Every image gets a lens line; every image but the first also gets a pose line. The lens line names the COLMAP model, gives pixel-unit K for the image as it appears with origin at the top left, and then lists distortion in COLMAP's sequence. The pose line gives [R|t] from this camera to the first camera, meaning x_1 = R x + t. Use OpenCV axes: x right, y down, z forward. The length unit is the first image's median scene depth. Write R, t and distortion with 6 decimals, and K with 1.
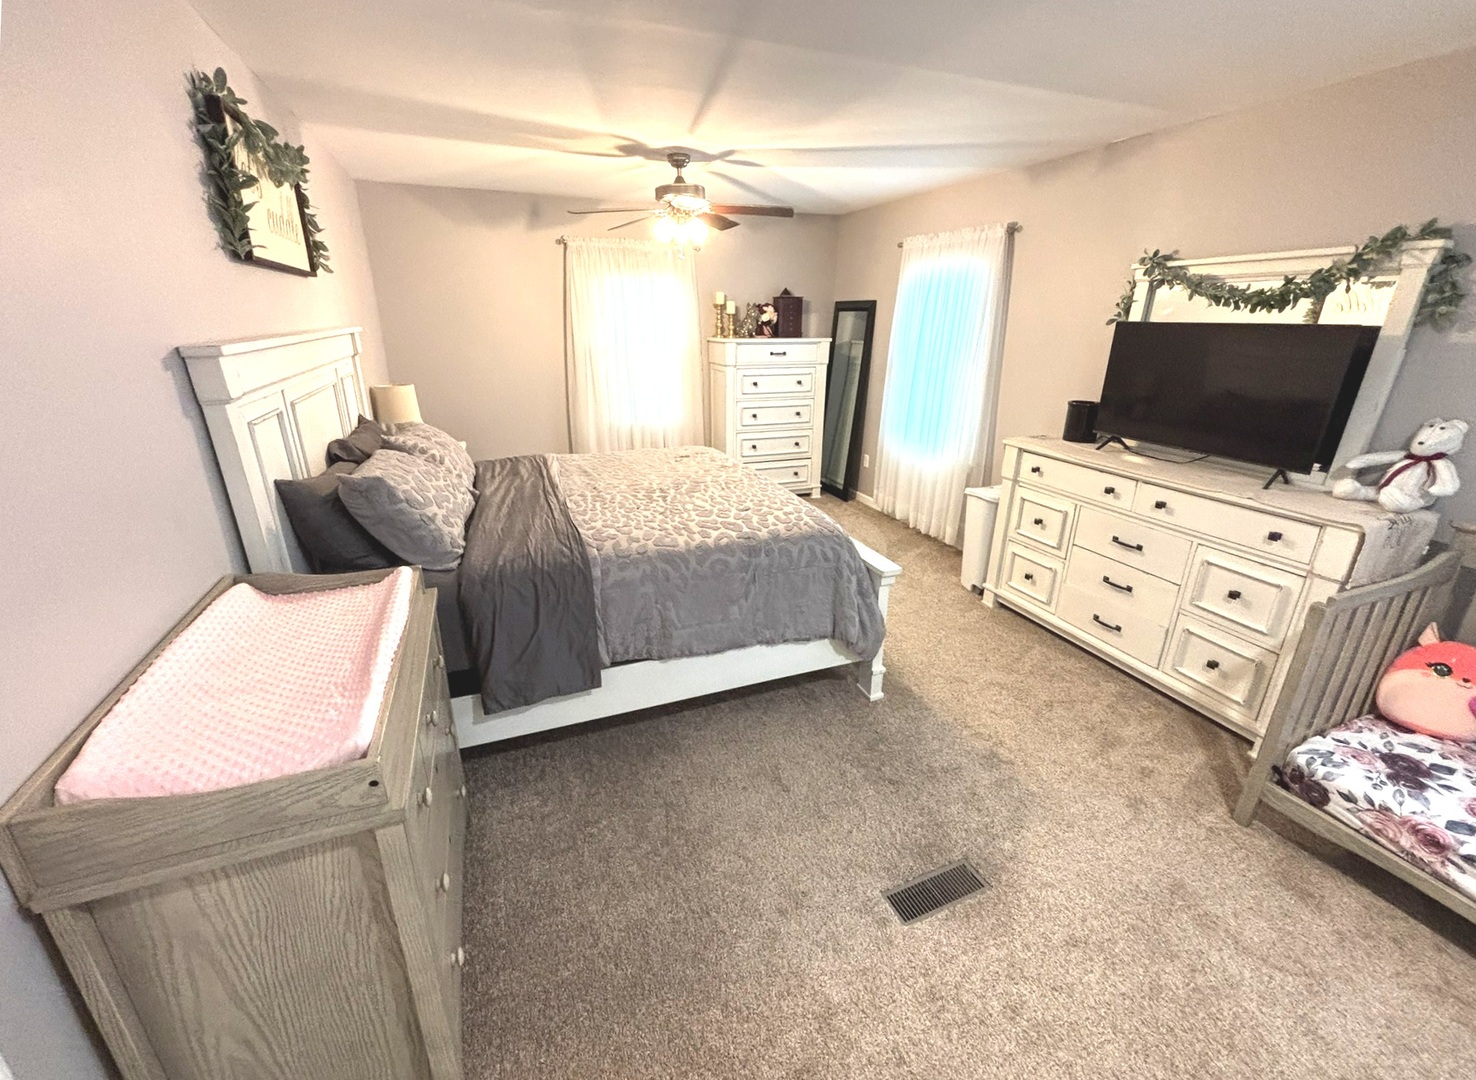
lens RADIAL K [[598.2, 0, 735.7], [0, 598.2, 529.6], [0, 0, 1]] dist [0.004112, -0.000061]
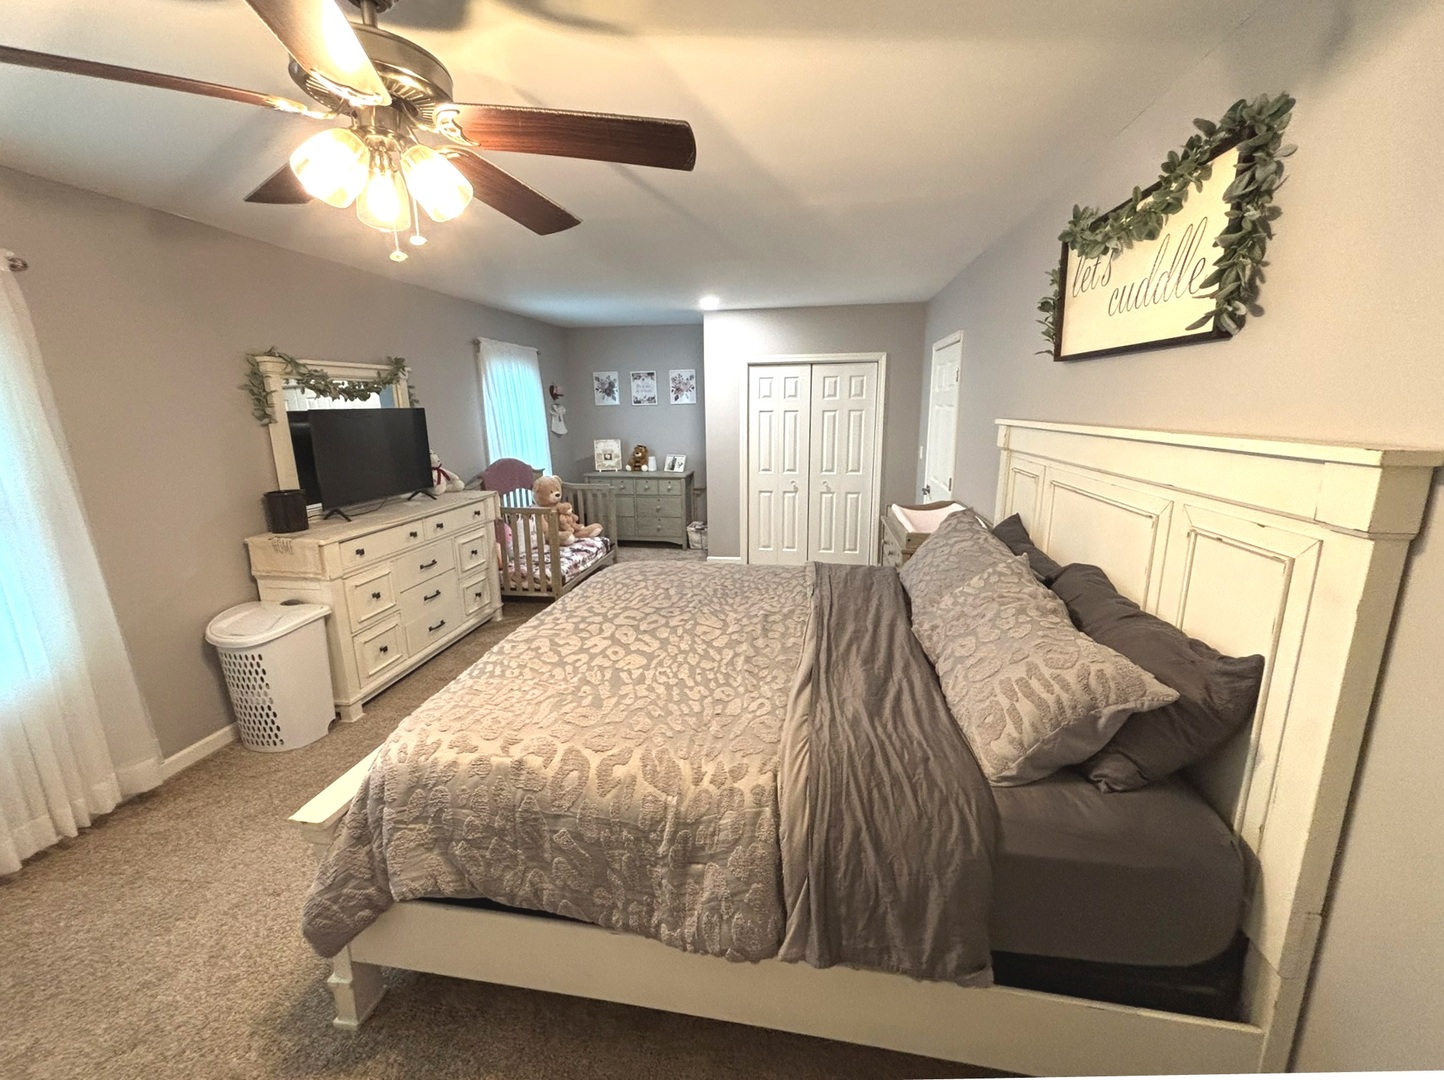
lens RADIAL K [[585.2, 0, 717.9], [0, 585.2, 536.6], [0, 0, 1]] dist [0.004112, -0.000061]
pose [[-0.857668, -0.111859, 0.501890, -0.602175], [0.175710, 0.853542, 0.490501, -0.593932], [-0.483251, 0.508874, -0.712401, 1.666709]]
